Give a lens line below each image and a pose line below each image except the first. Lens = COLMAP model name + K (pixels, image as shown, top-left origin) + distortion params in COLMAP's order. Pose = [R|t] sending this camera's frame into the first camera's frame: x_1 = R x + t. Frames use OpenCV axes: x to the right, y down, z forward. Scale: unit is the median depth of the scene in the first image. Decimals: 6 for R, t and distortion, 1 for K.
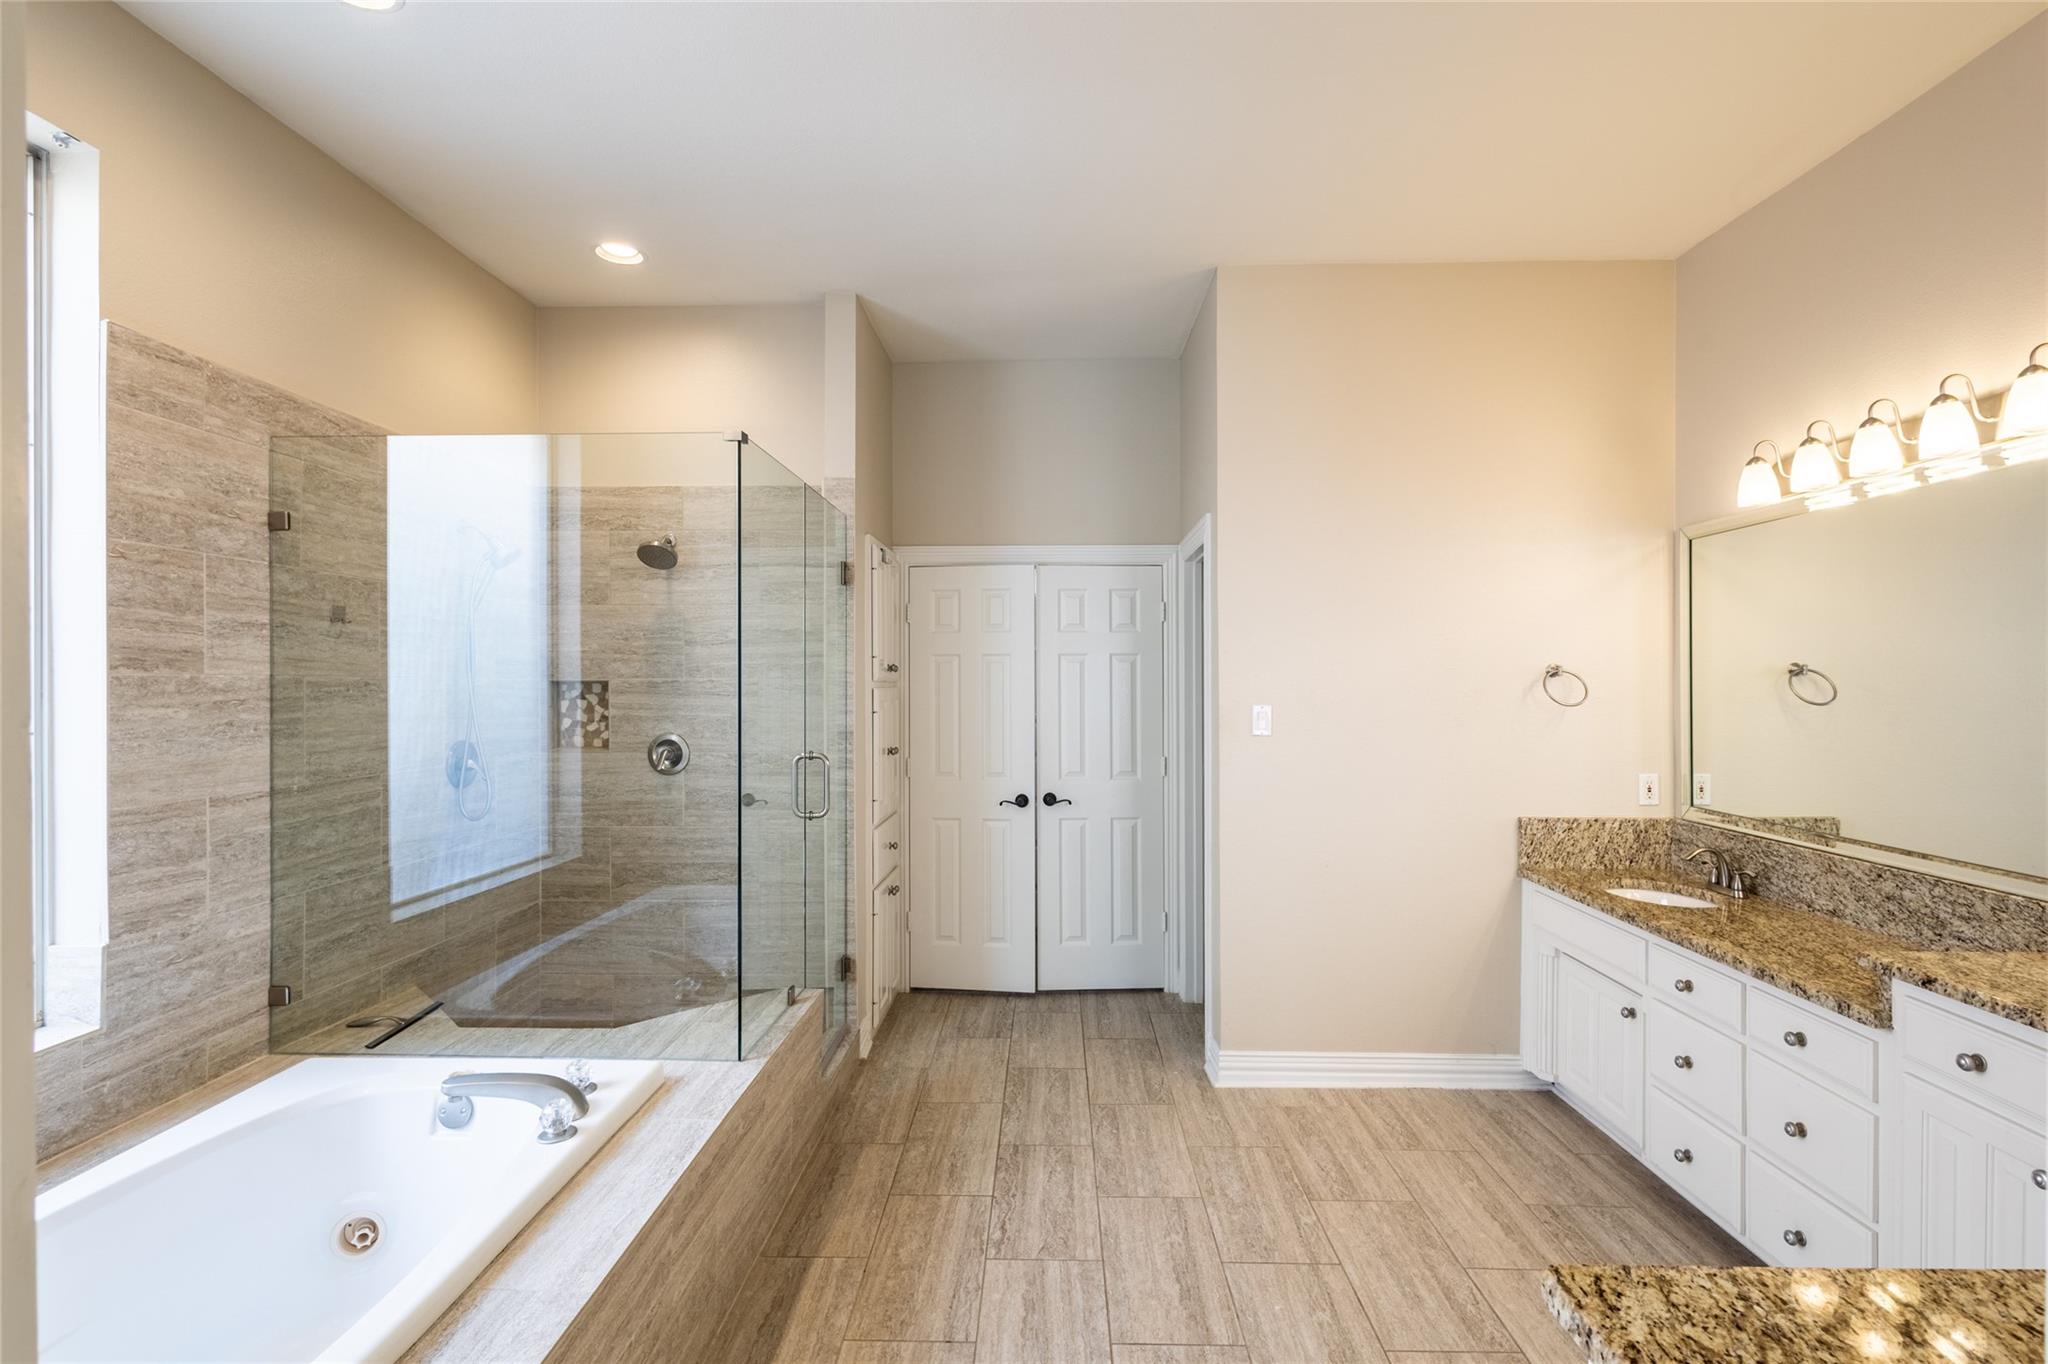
lens RADIAL K [[952.9, 0, 1024.0], [0, 952.9, 682.0], [0, 0, 1]] dist [0.004382, 0.000409]
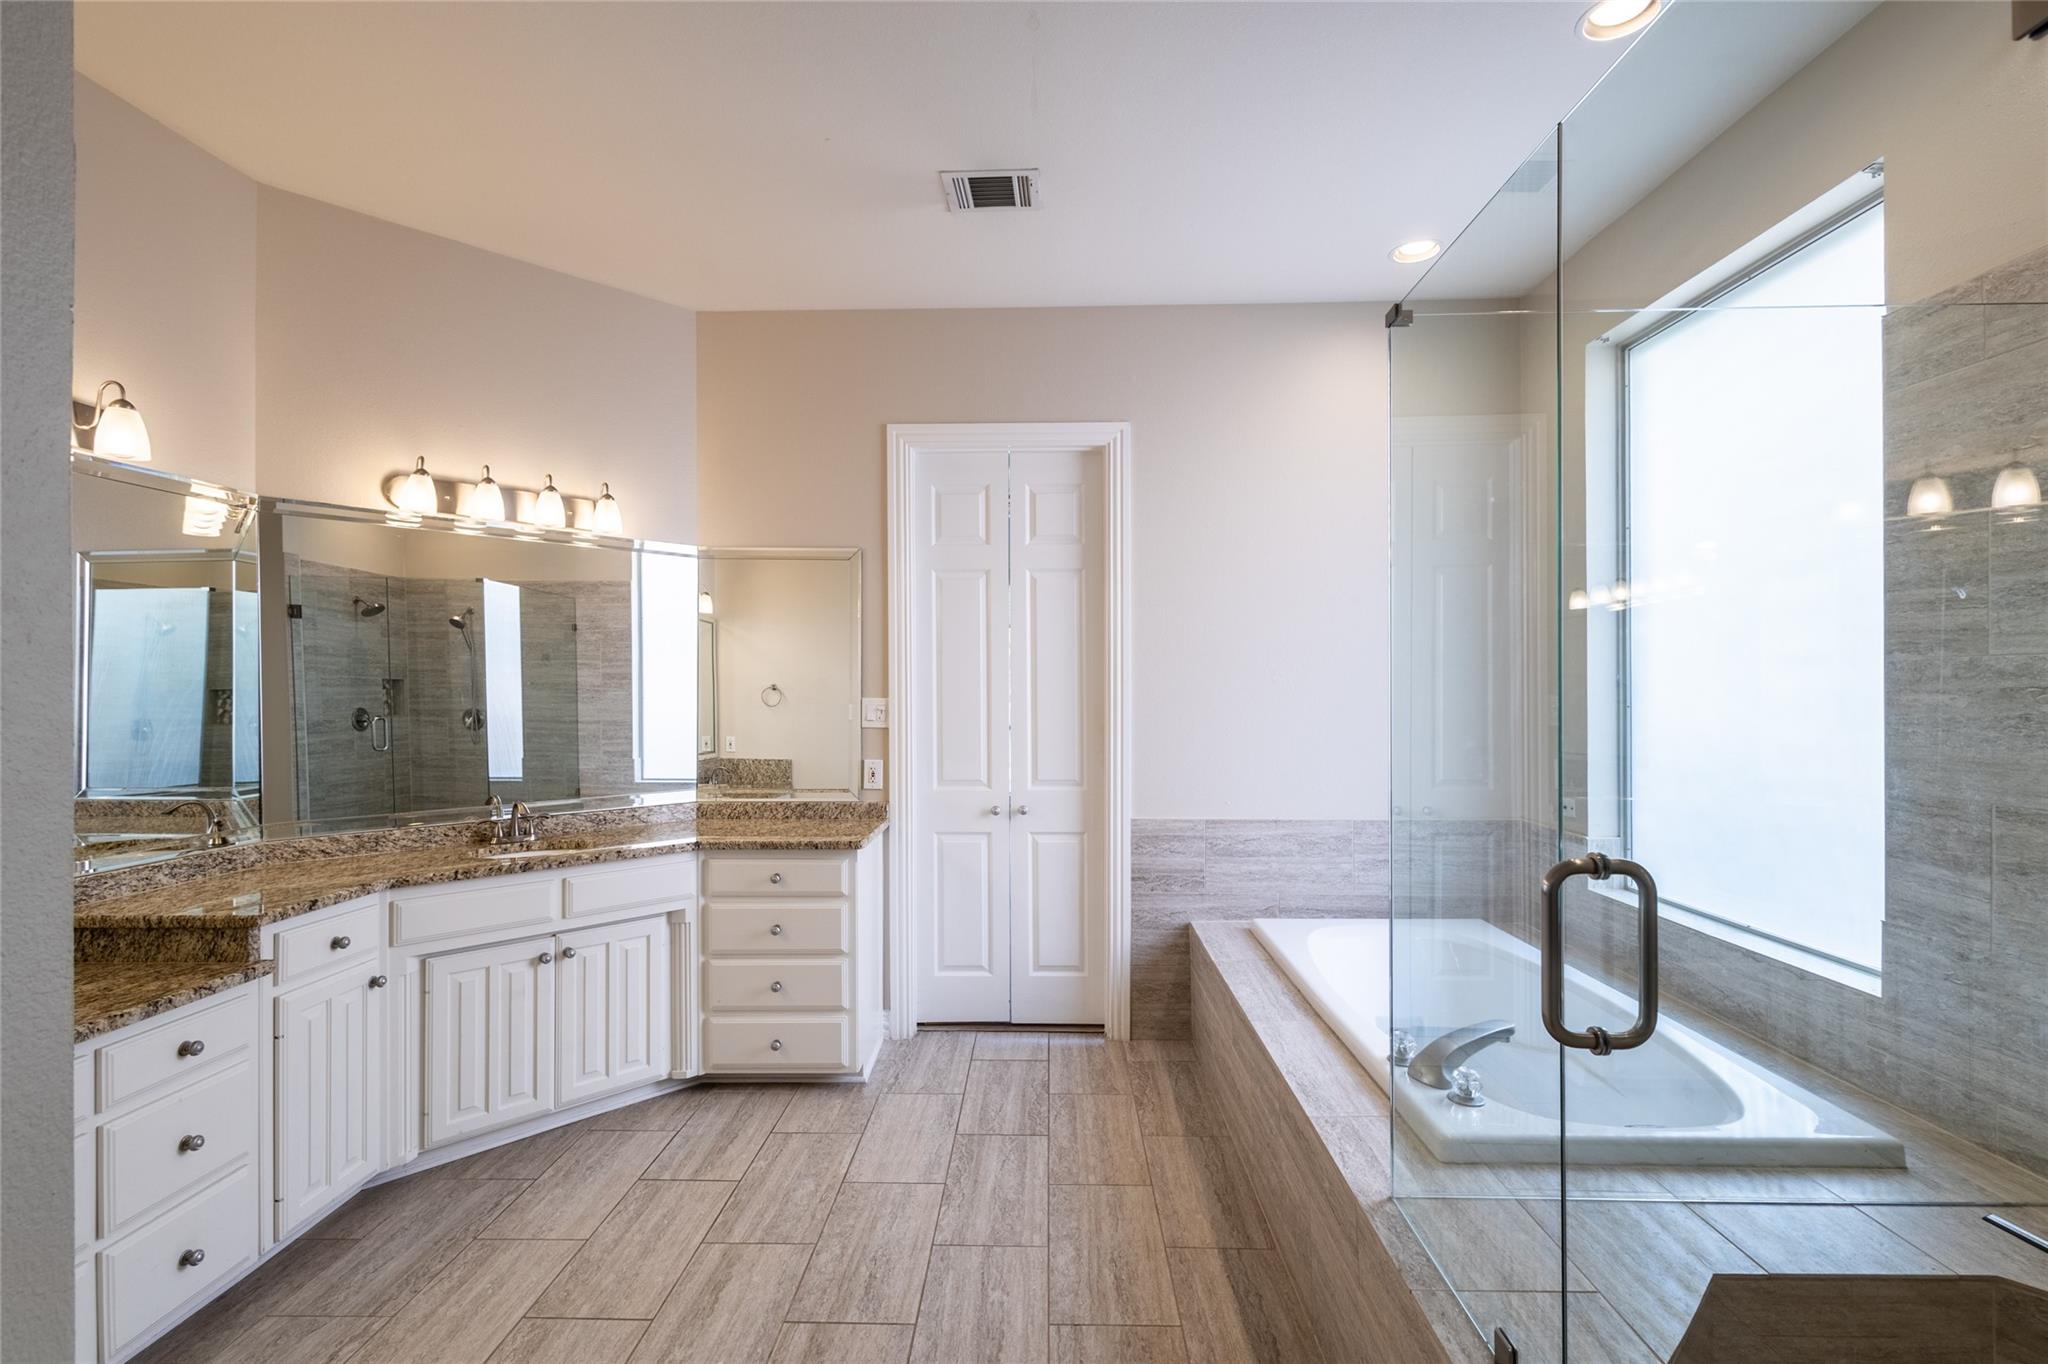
lens RADIAL K [[952.9, 0, 1024.0], [0, 952.9, 682.0], [0, 0, 1]] dist [0.004382, 0.000409]
pose [[-0.999985, 0.005082, 0.001799, -0.027423], [0.005072, 0.999969, -0.005941, 0.016311], [-0.001830, -0.005931, -0.999981, 1.870256]]
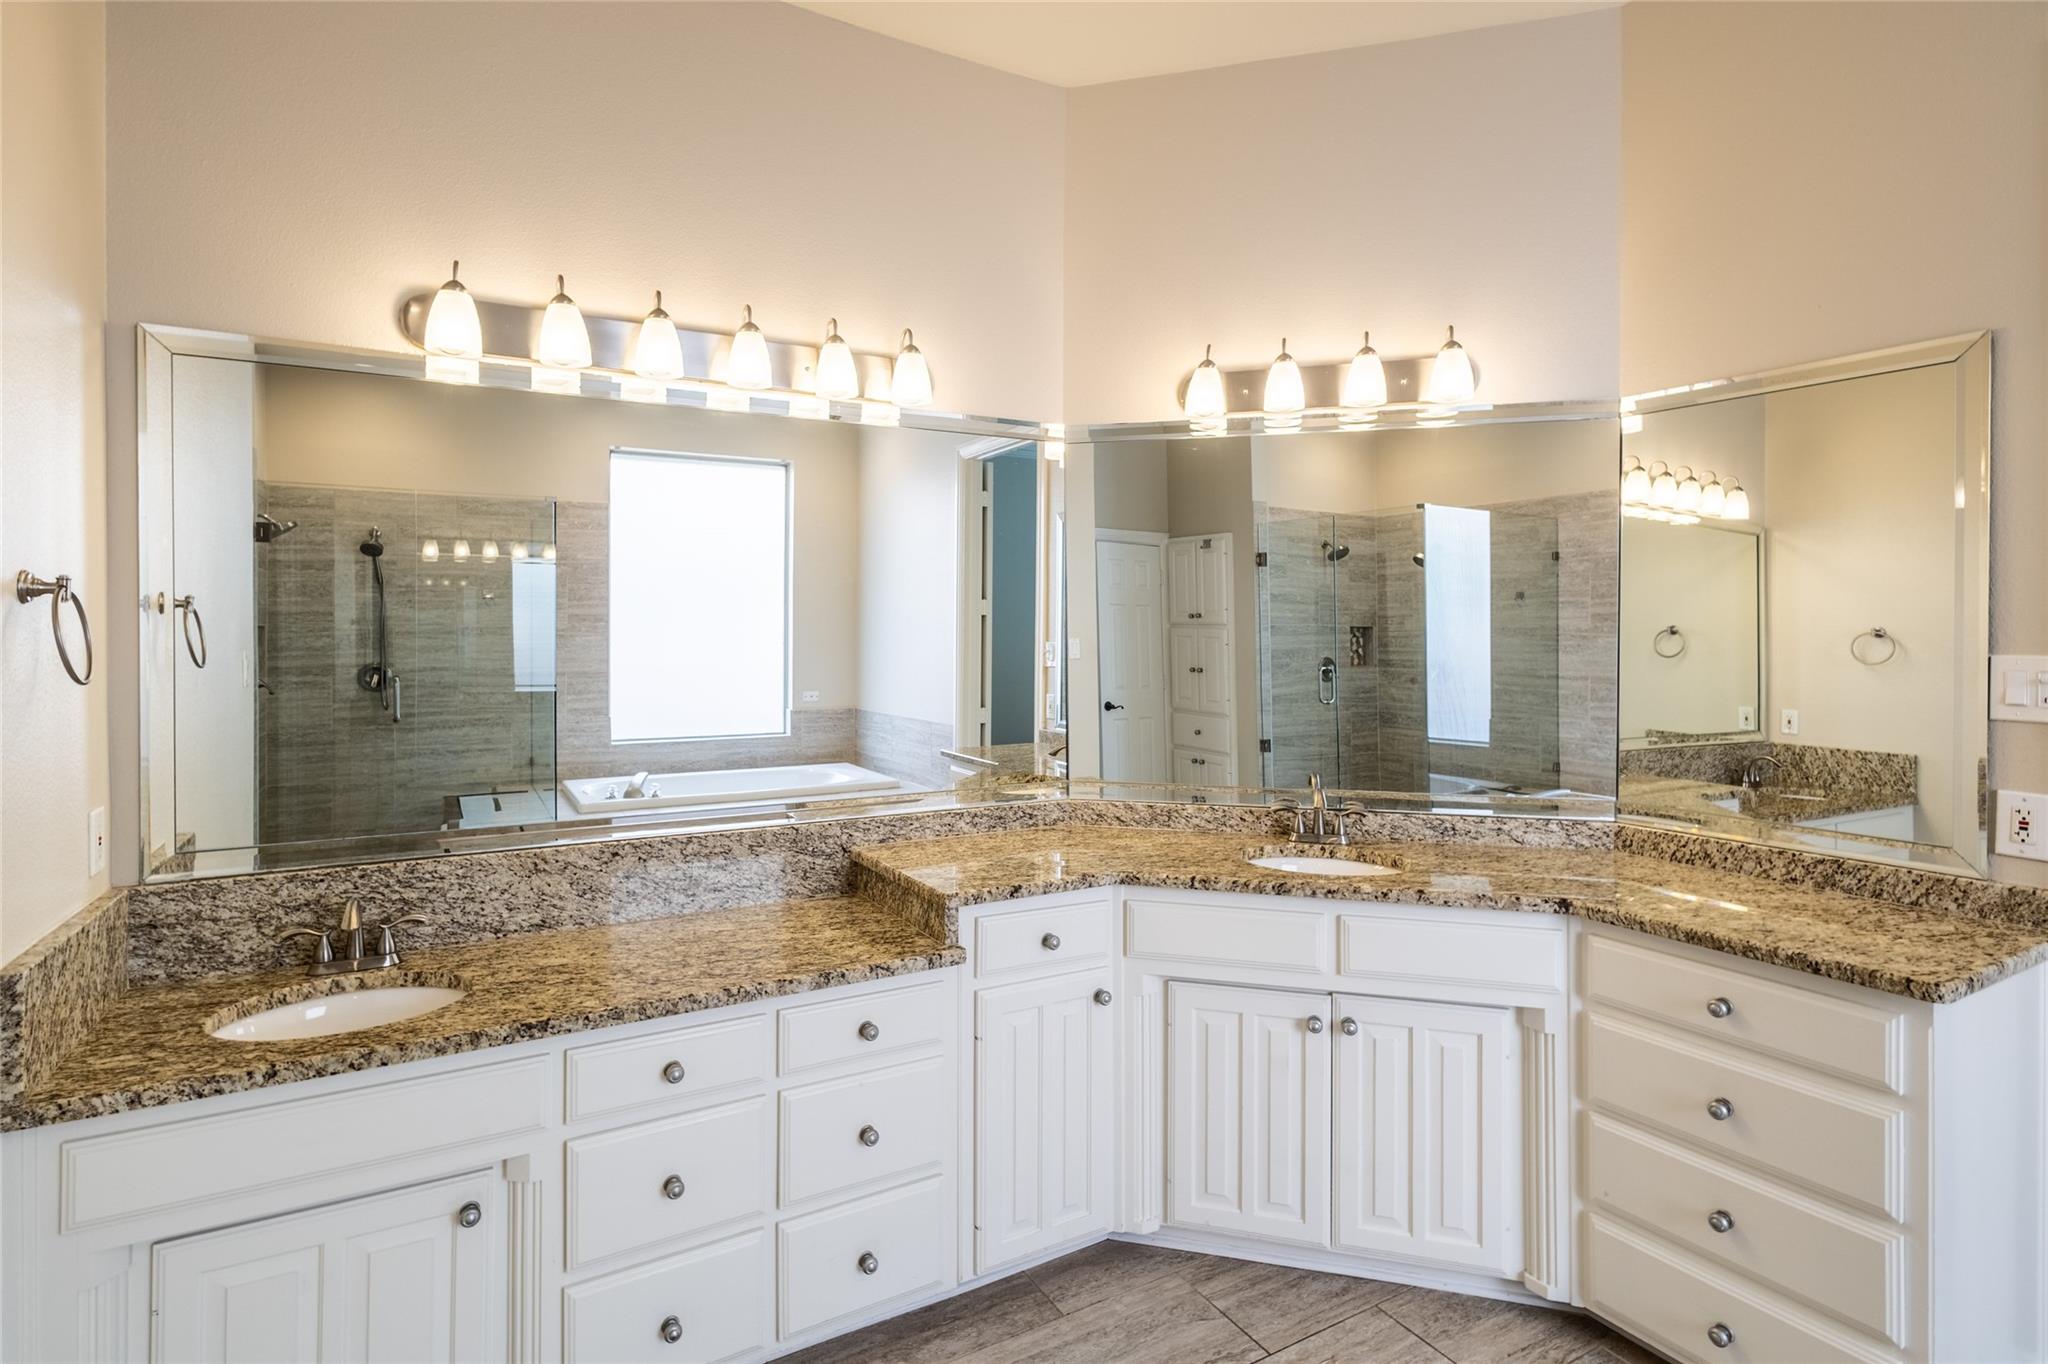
lens RADIAL K [[1012.6, 0, 965.6], [0, 1012.6, 657.0], [0, 0, 1]] dist [0.019424, -0.013487]
pose [[-0.508079, -0.009779, 0.861255, -0.020368], [0.005631, 0.999876, 0.014675, 0.022149], [-0.861292, 0.012306, -0.507961, 1.324604]]
